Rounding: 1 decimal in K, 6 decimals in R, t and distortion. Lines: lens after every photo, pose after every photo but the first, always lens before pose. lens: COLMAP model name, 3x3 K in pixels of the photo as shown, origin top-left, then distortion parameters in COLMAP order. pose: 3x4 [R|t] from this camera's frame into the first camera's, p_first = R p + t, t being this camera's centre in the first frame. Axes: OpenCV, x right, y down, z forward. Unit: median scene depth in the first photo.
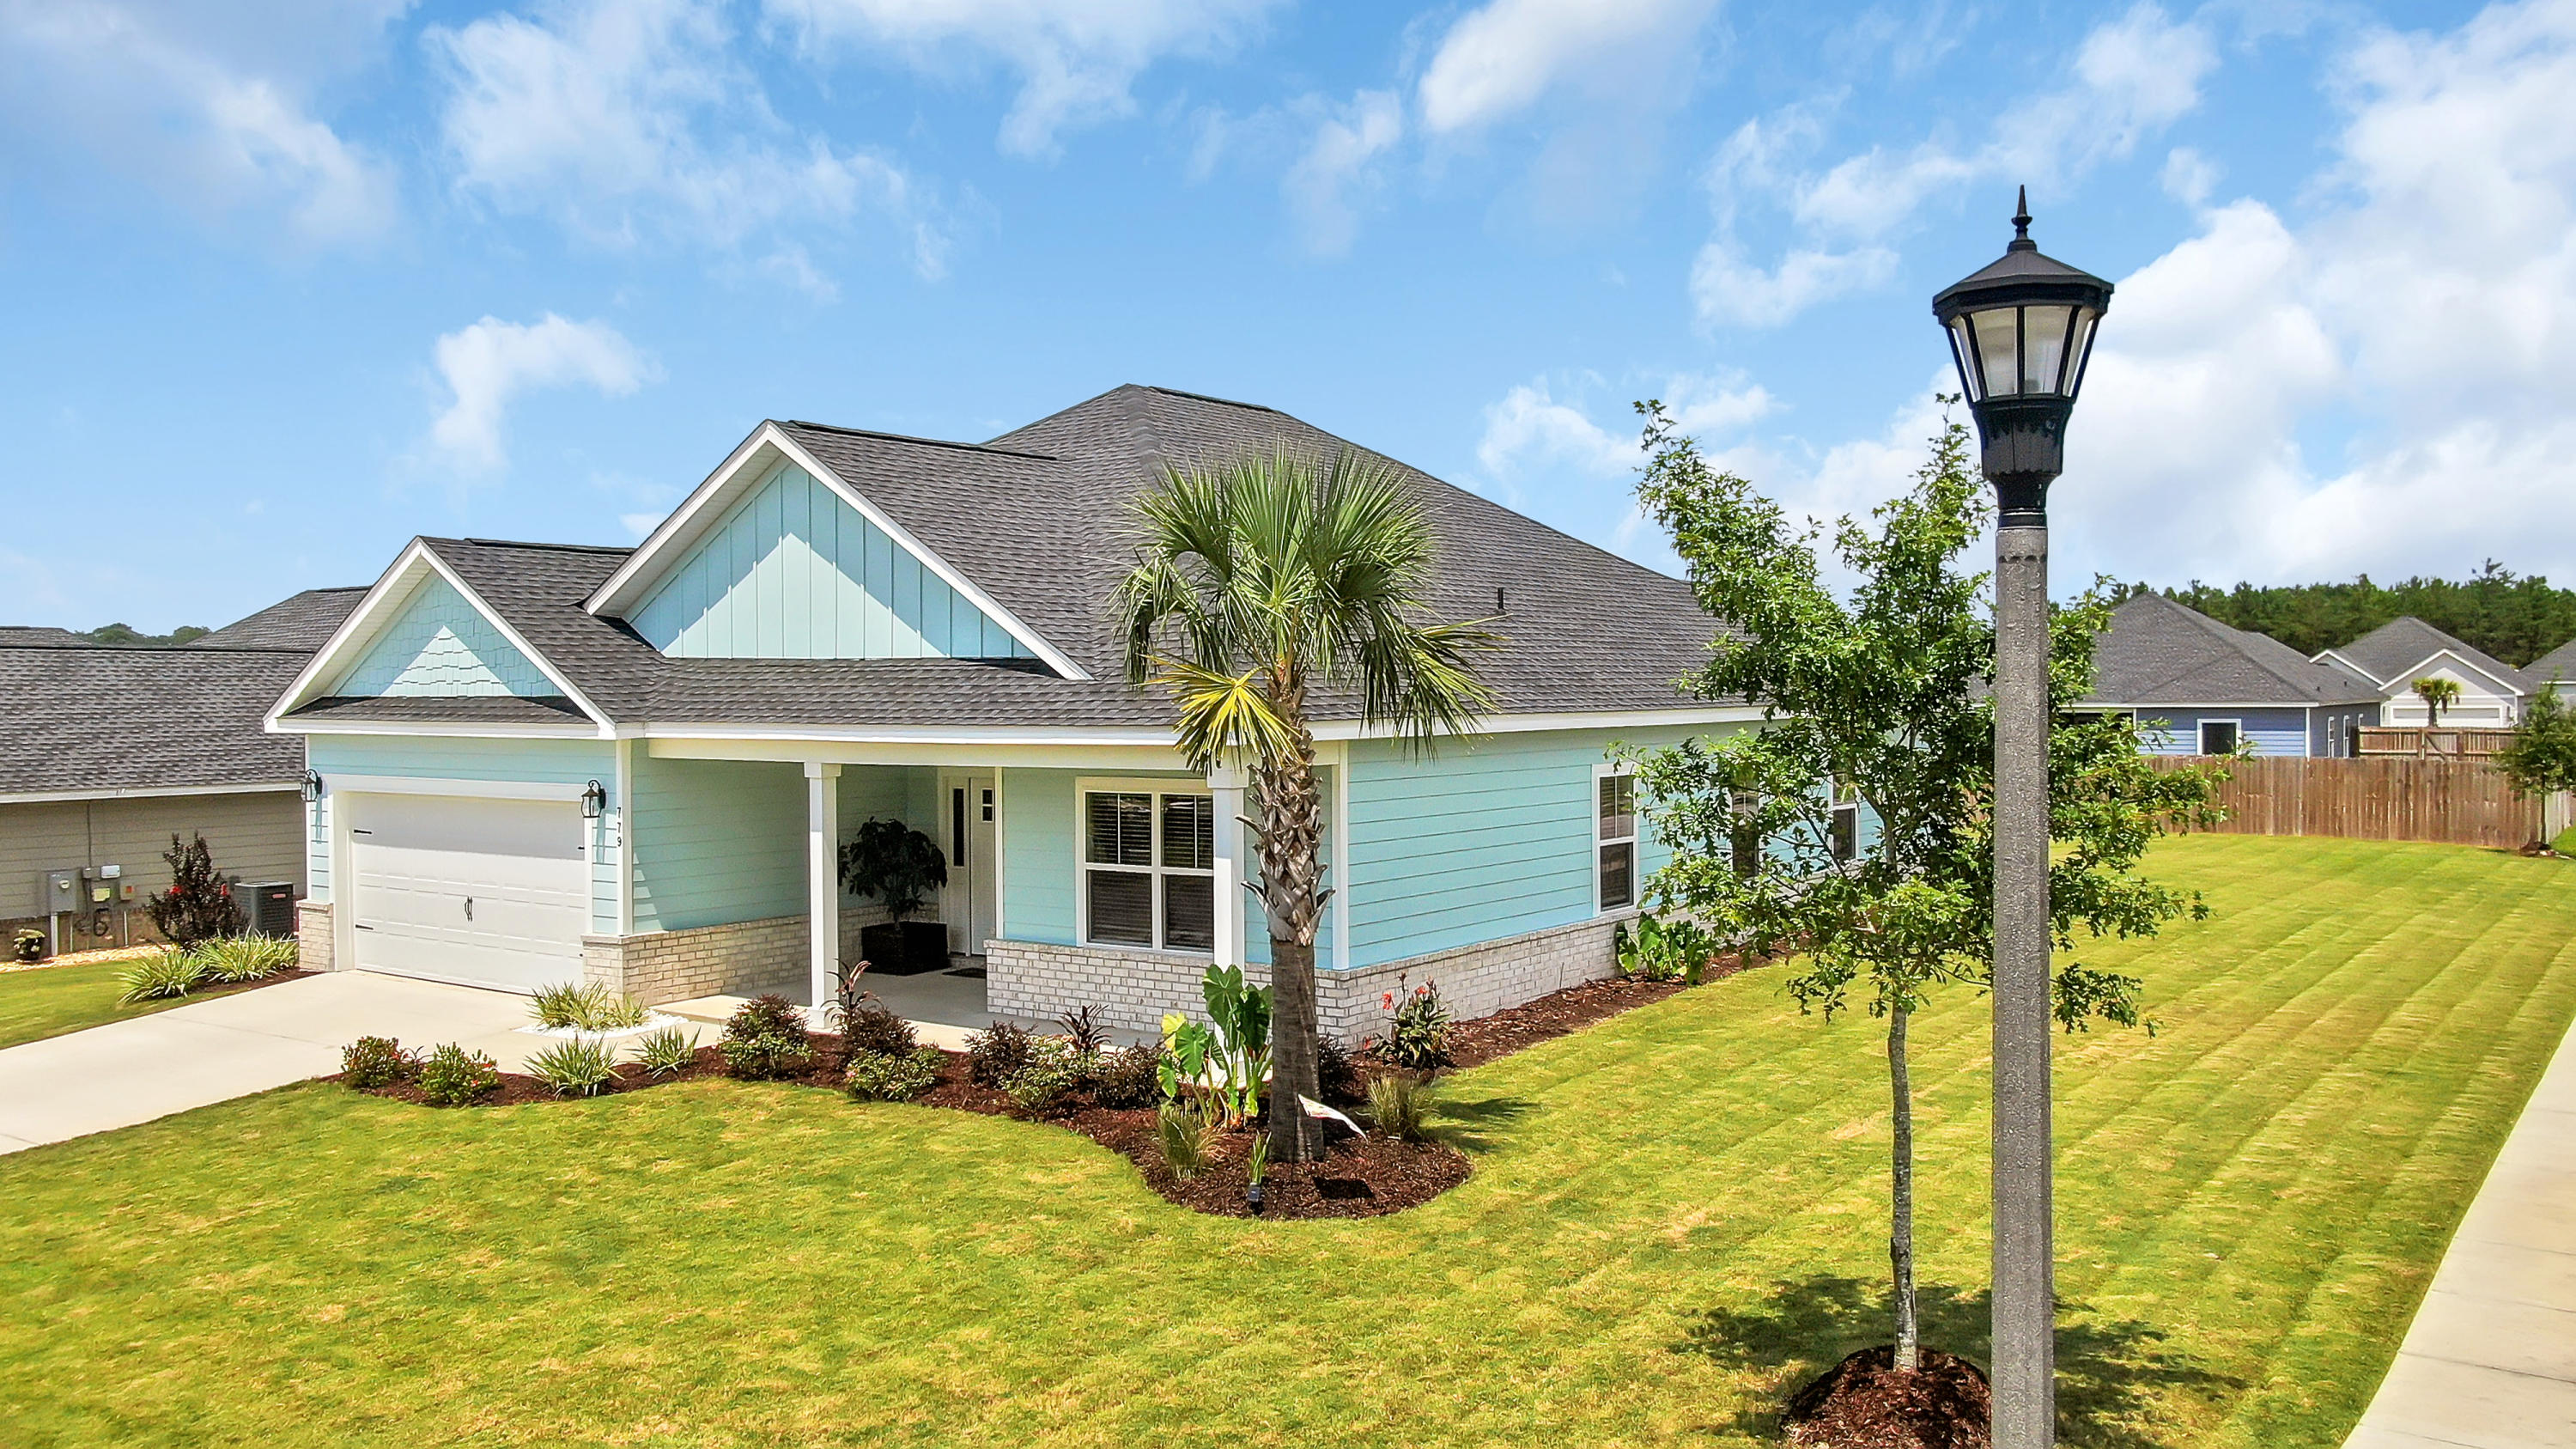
lens RADIAL K [[2019.6, 0, 1293.9], [0, 2019.6, 728.5], [0, 0, 1]] dist [-0.005263, -0.004190]
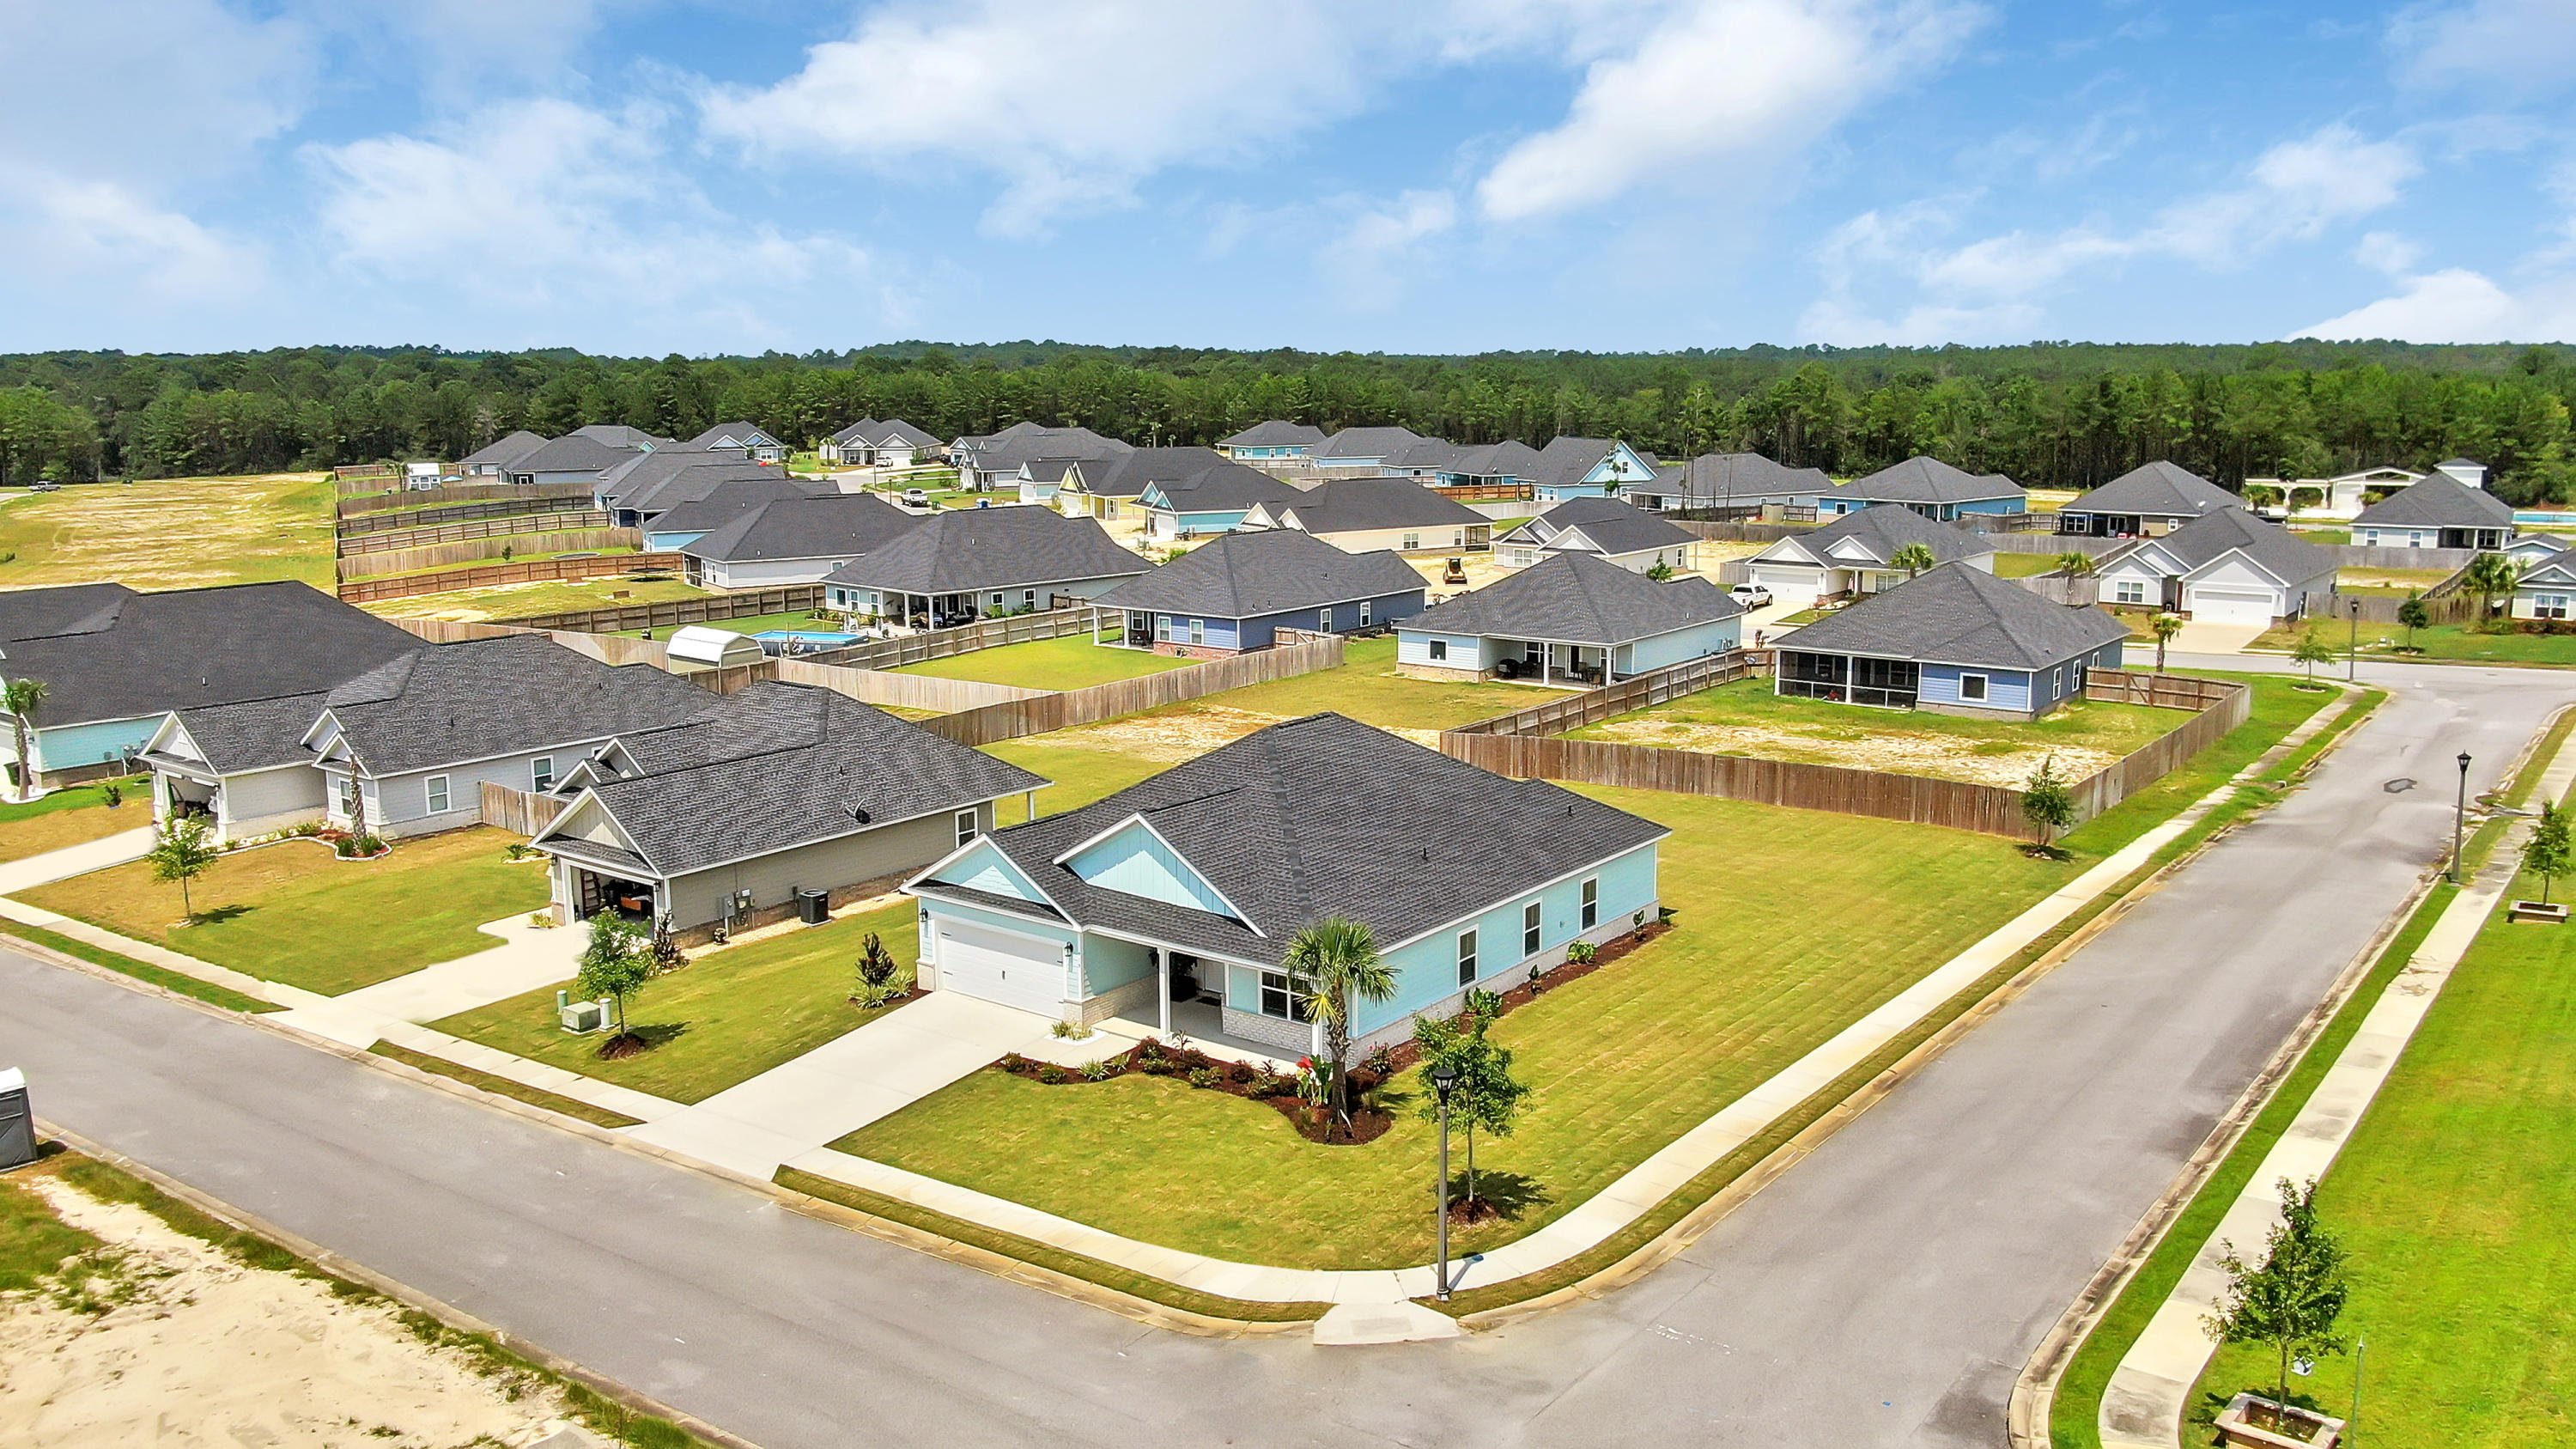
lens RADIAL K [[2019.6, 0, 1277.9], [0, 2019.6, 721.8], [0, 0, 1]] dist [-0.005263, -0.004190]
pose [[0.999592, 0.002202, -0.028469, -0.005089], [0.002277, 0.987700, 0.156346, -0.701101], [0.028463, -0.156347, 0.987292, -1.605966]]
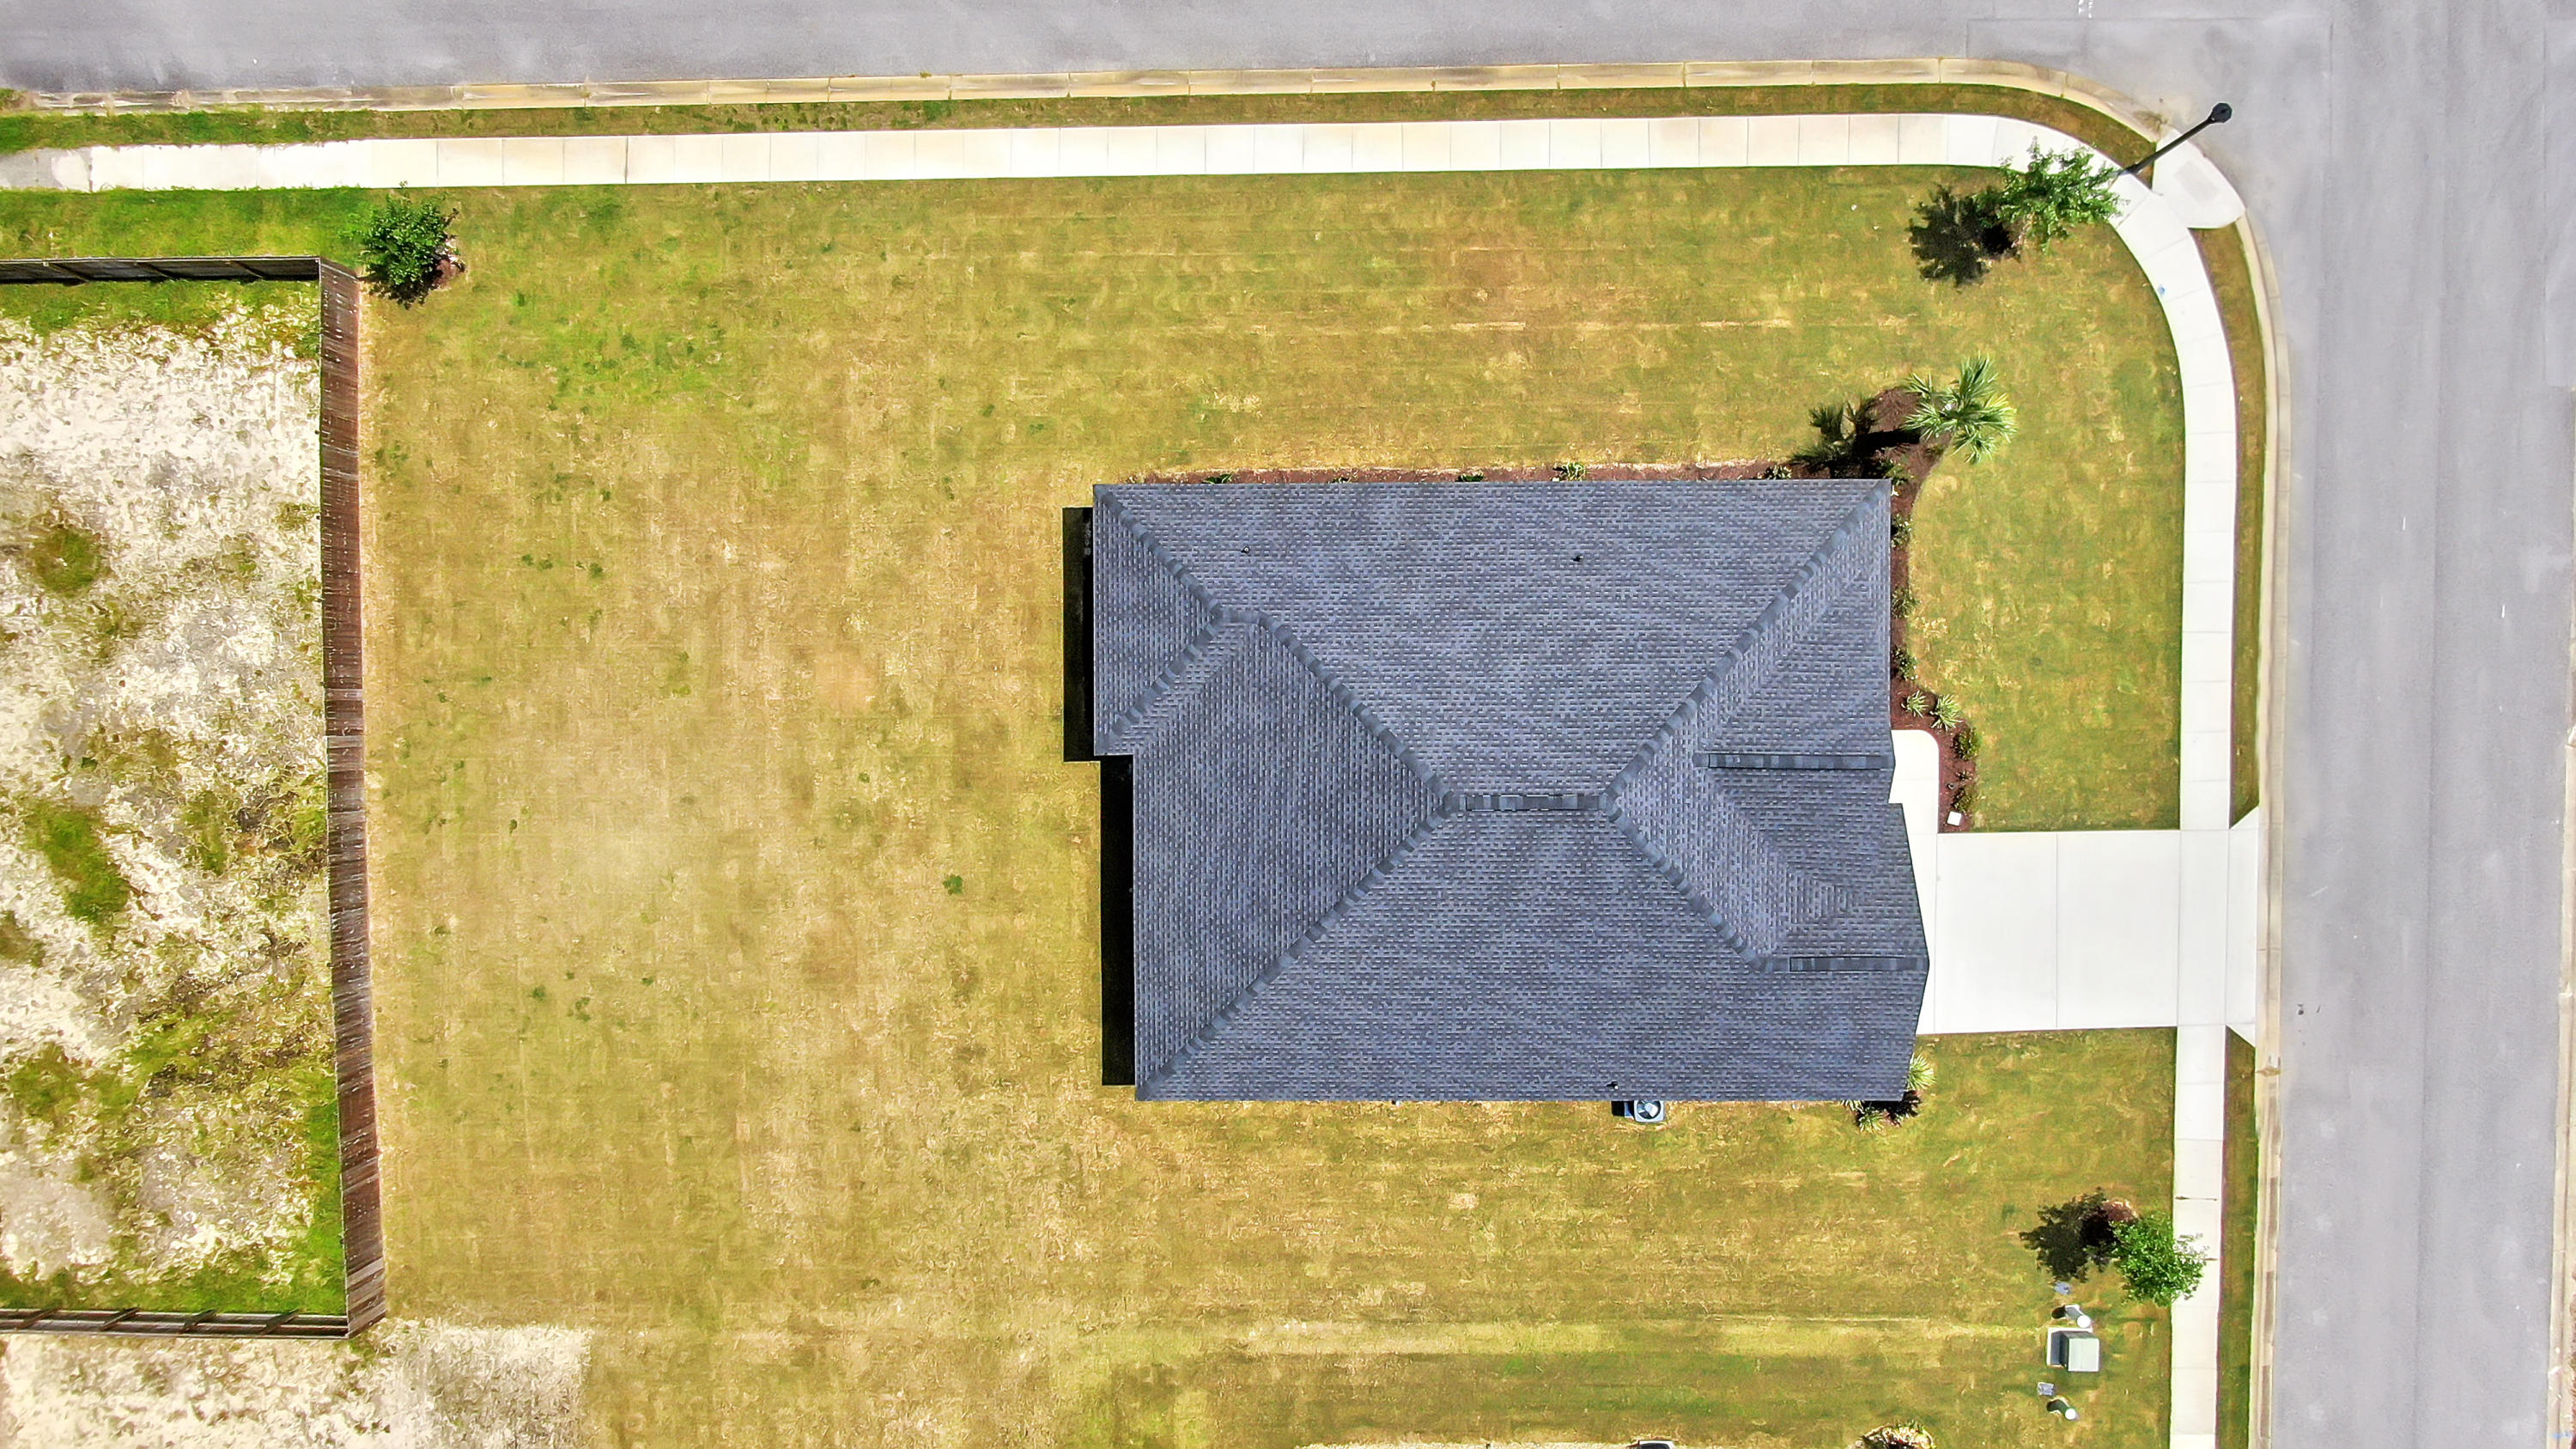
lens RADIAL K [[1874.8, 0, 1287.6], [0, 1874.8, 720.1], [0, 0, 1]] dist [-0.014157, -0.003589]
pose [[-0.589023, -0.808112, -0.002537, 0.177143], [0.049348, -0.039102, 0.998016, -2.279006], [-0.806608, 0.587729, 0.062910, 1.418439]]
